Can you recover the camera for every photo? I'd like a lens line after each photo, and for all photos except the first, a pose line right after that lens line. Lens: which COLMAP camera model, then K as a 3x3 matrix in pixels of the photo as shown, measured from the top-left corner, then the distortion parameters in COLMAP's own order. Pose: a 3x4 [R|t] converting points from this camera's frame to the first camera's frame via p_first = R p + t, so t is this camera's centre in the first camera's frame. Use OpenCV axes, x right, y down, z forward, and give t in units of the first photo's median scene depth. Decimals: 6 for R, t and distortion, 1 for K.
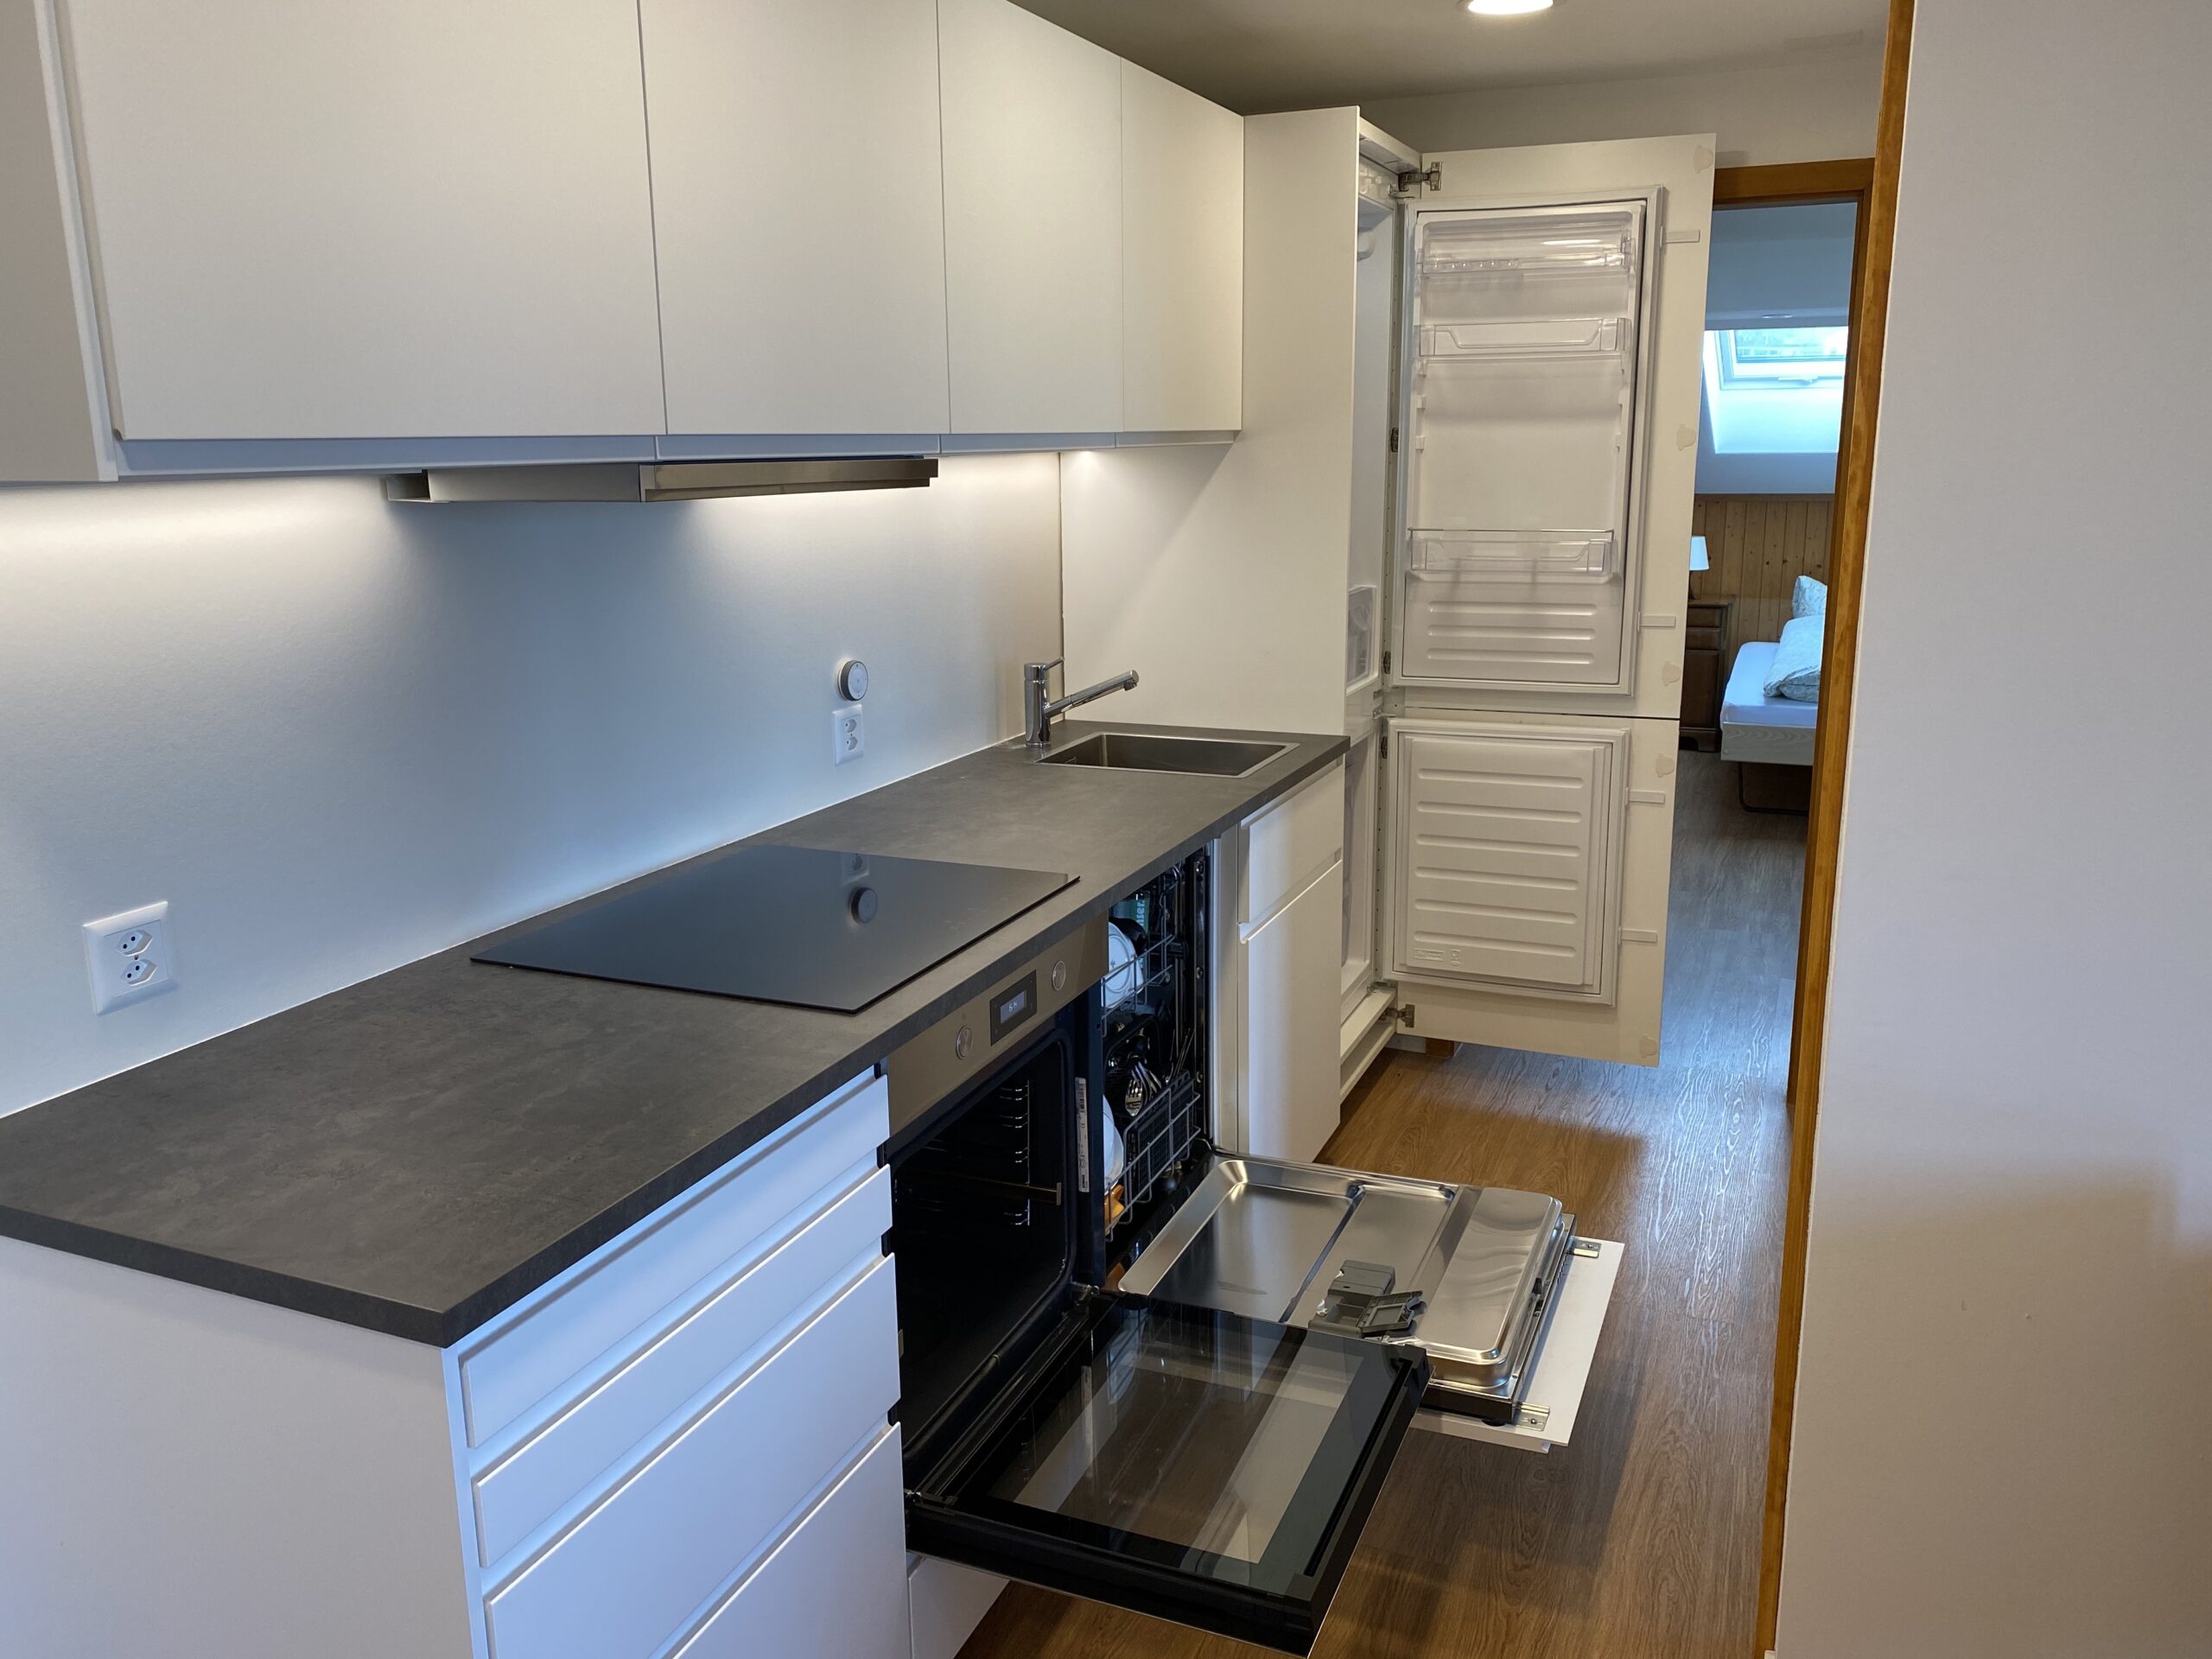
lens RADIAL K [[1683.1, 0, 1107.2], [0, 1683.1, 838.6], [0, 0, 1]] dist [0.045136, -0.053166]
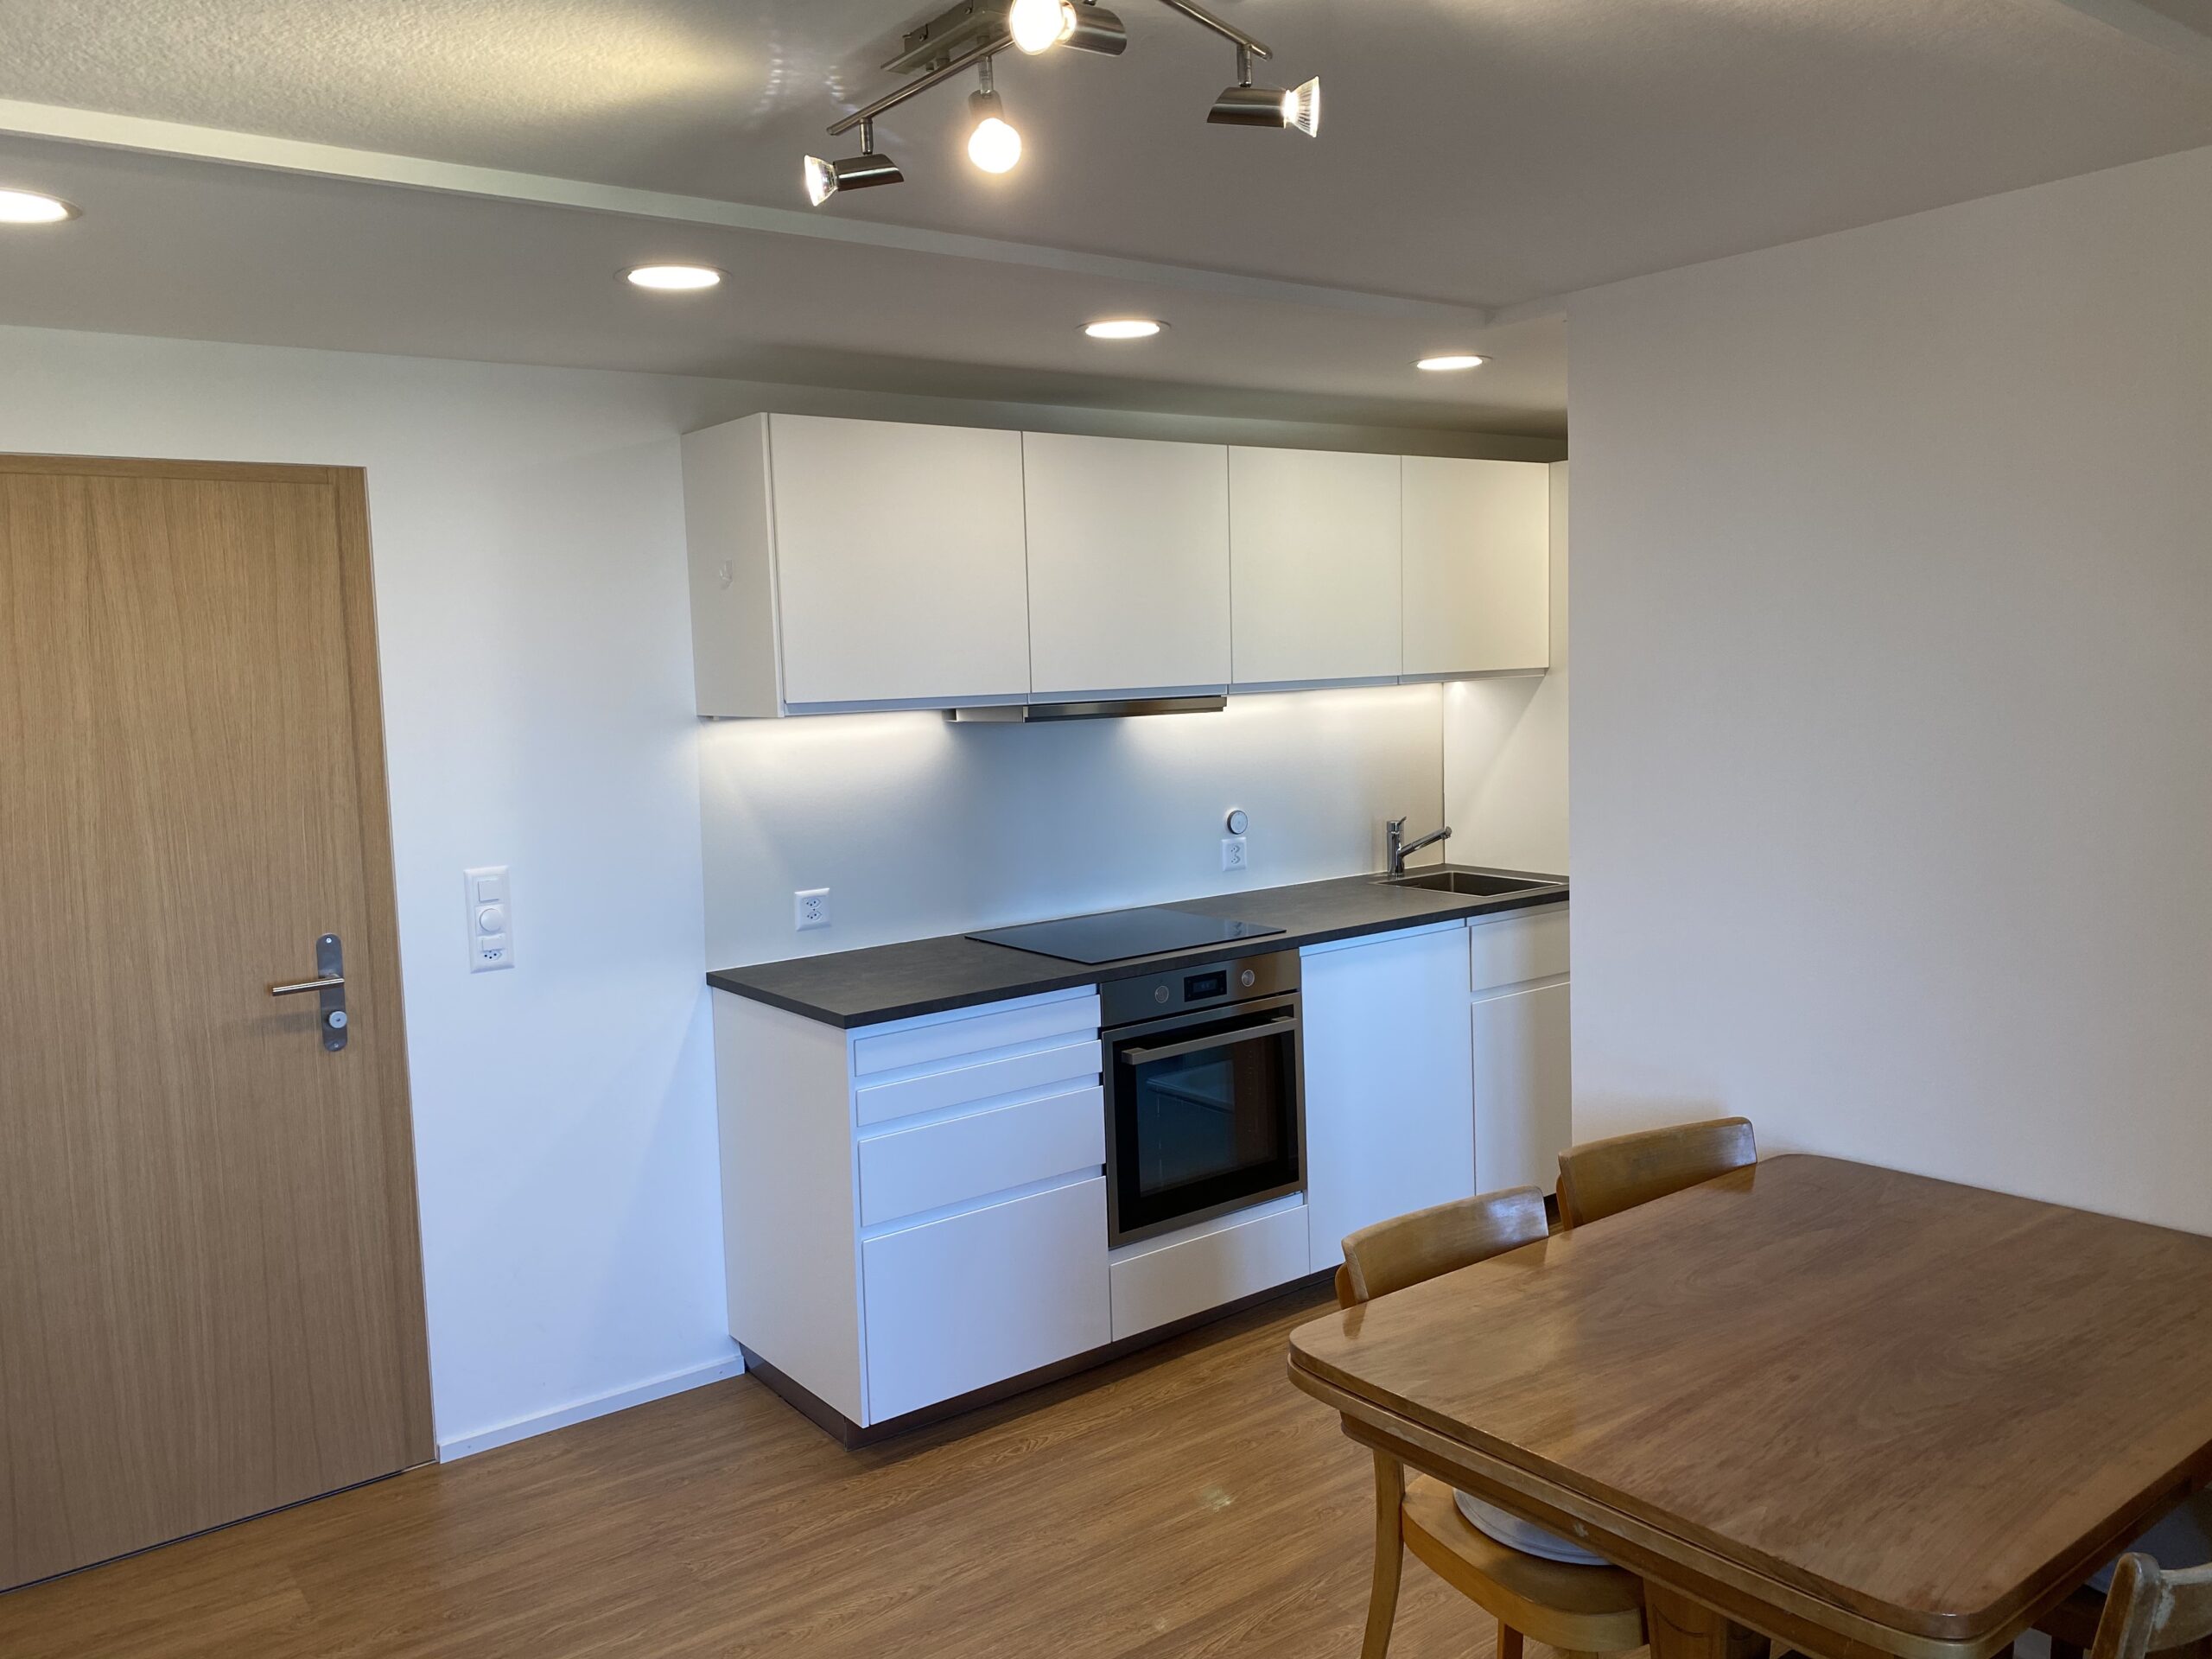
lens RADIAL K [[1683.1, 0, 1092.5], [0, 1683.1, 838.8], [0, 0, 1]] dist [0.045136, -0.053166]
pose [[0.864657, 0.033198, -0.501265, 0.563002], [-0.092951, 0.991158, -0.094693, 0.093824], [0.493689, 0.128470, 0.860097, -0.508446]]
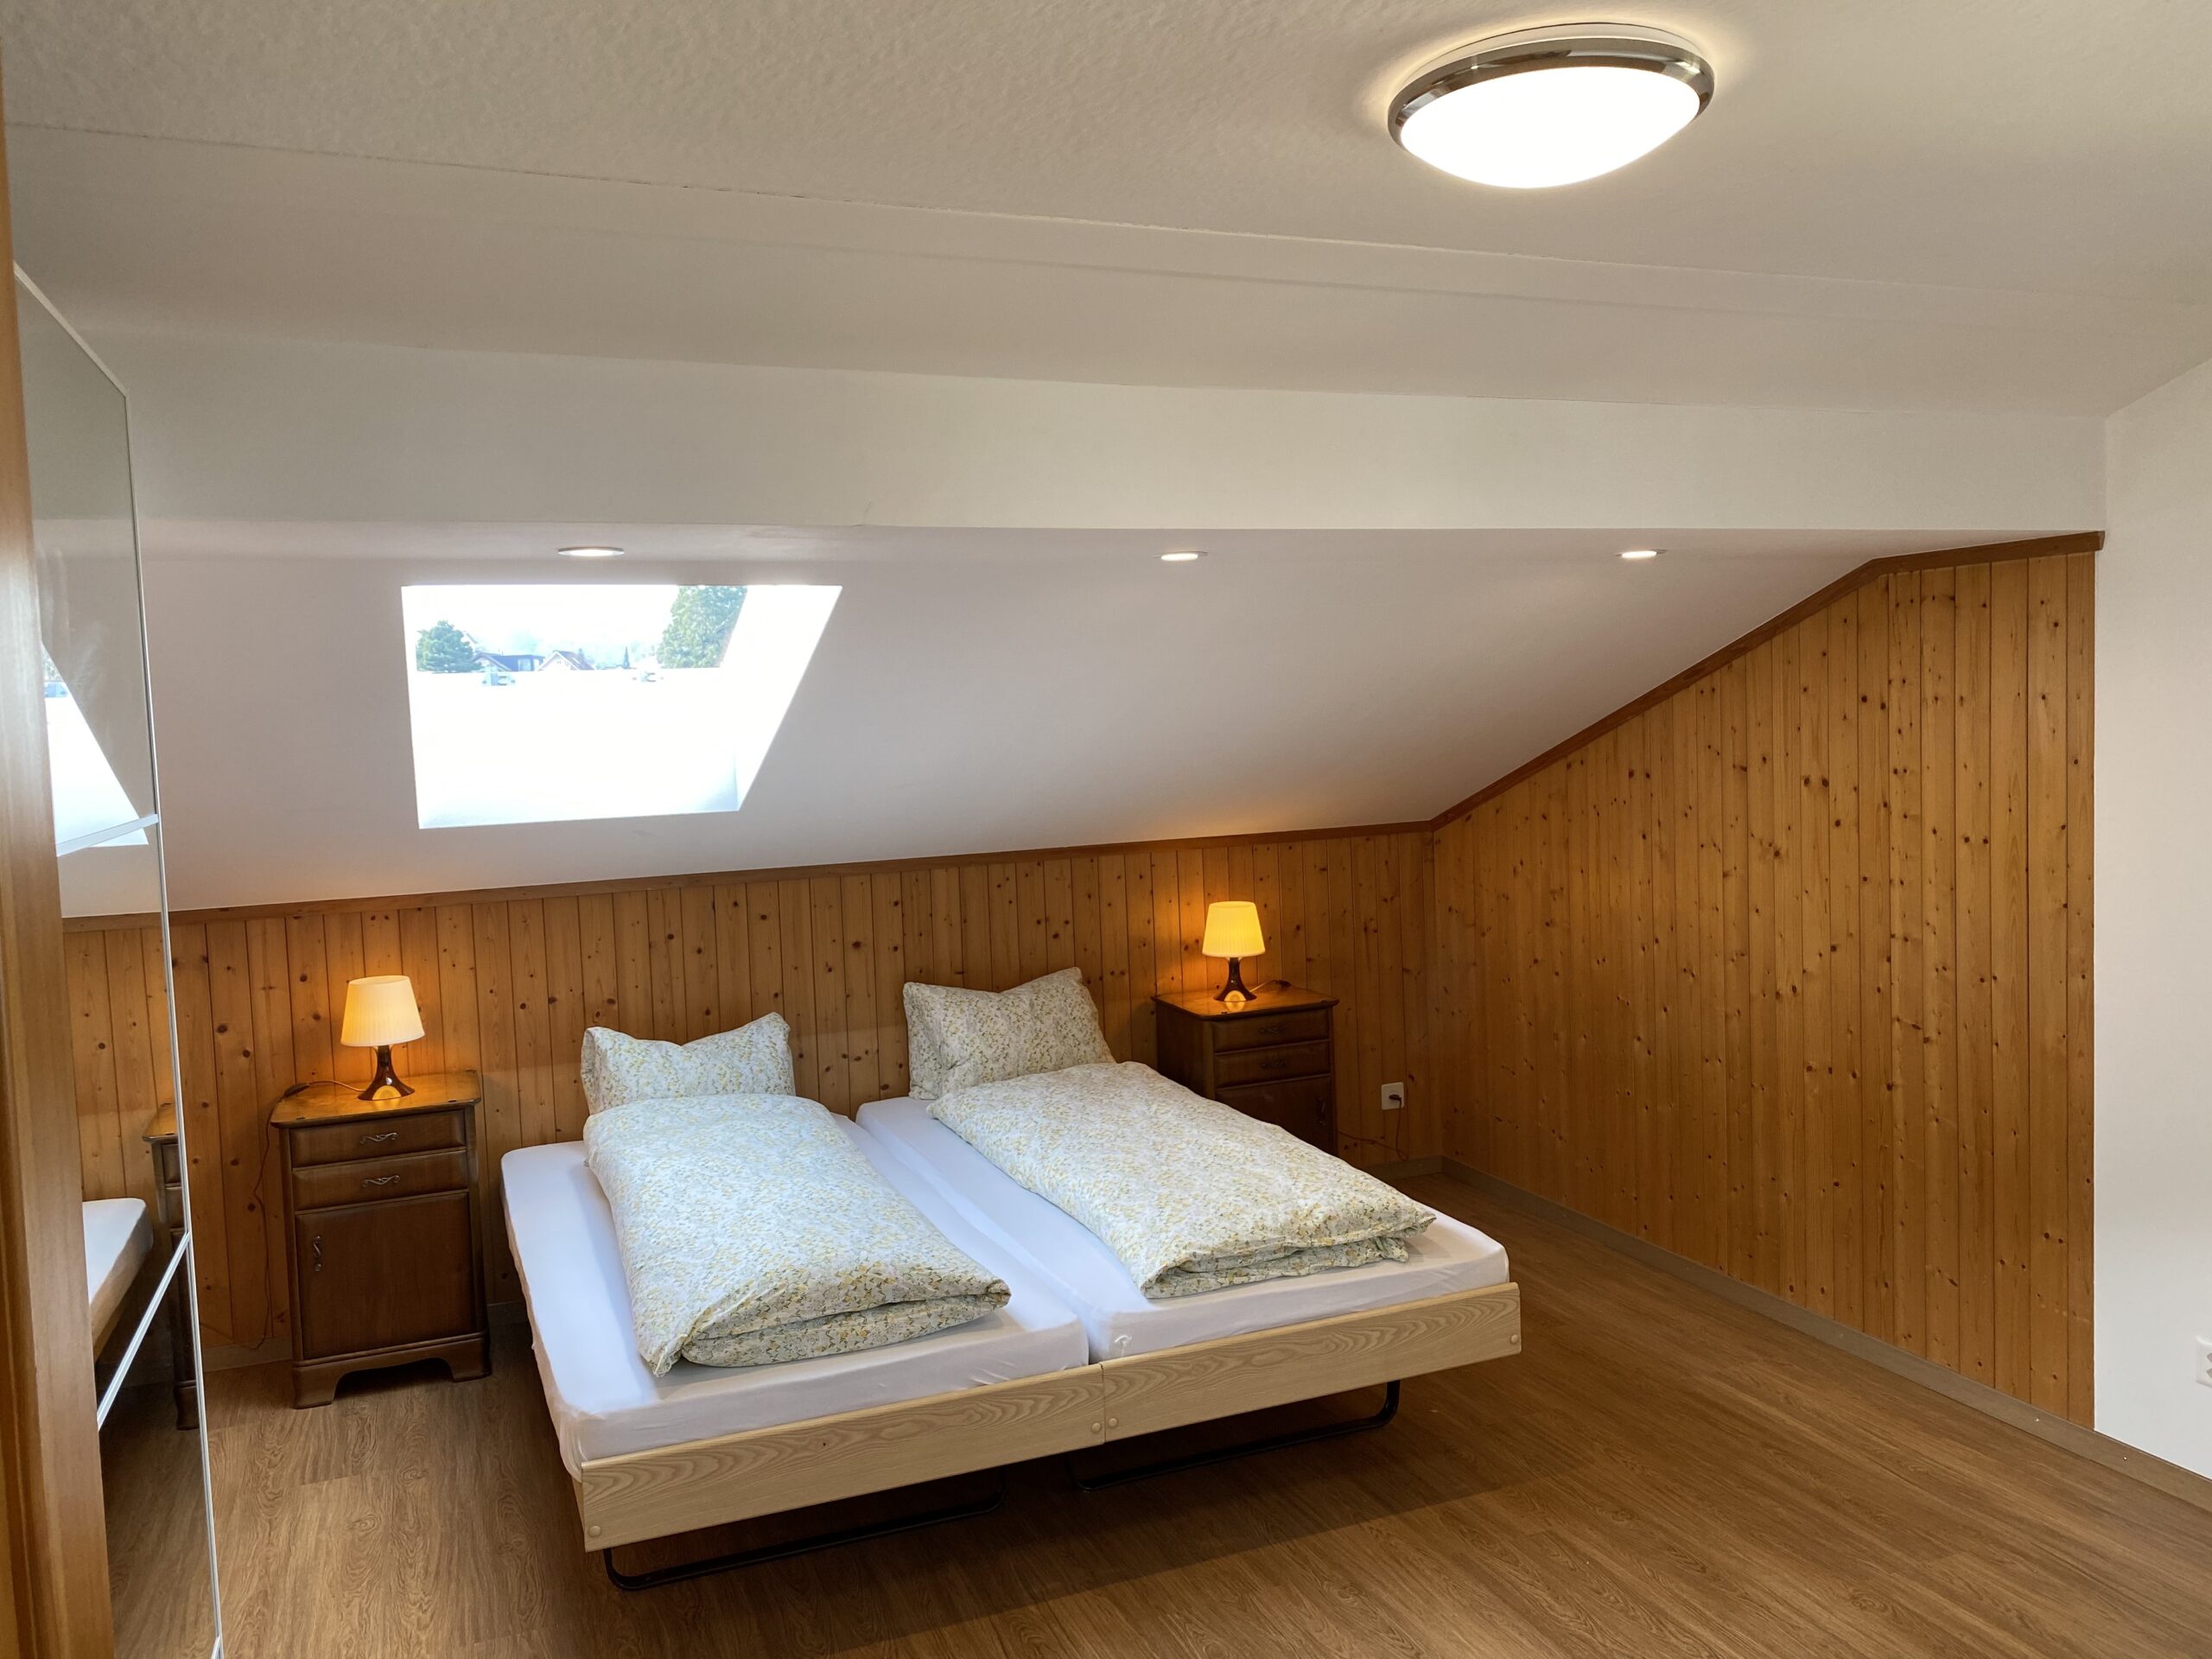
lens RADIAL K [[1683.1, 0, 1097.9], [0, 1683.1, 831.7], [0, 0, 1]] dist [0.045136, -0.053166]
pose [[0.705032, -0.071165, 0.705596, 0.368560], [0.192245, 0.976876, -0.093566, -0.359010], [-0.682622, 0.201614, 0.702410, 1.286471]]
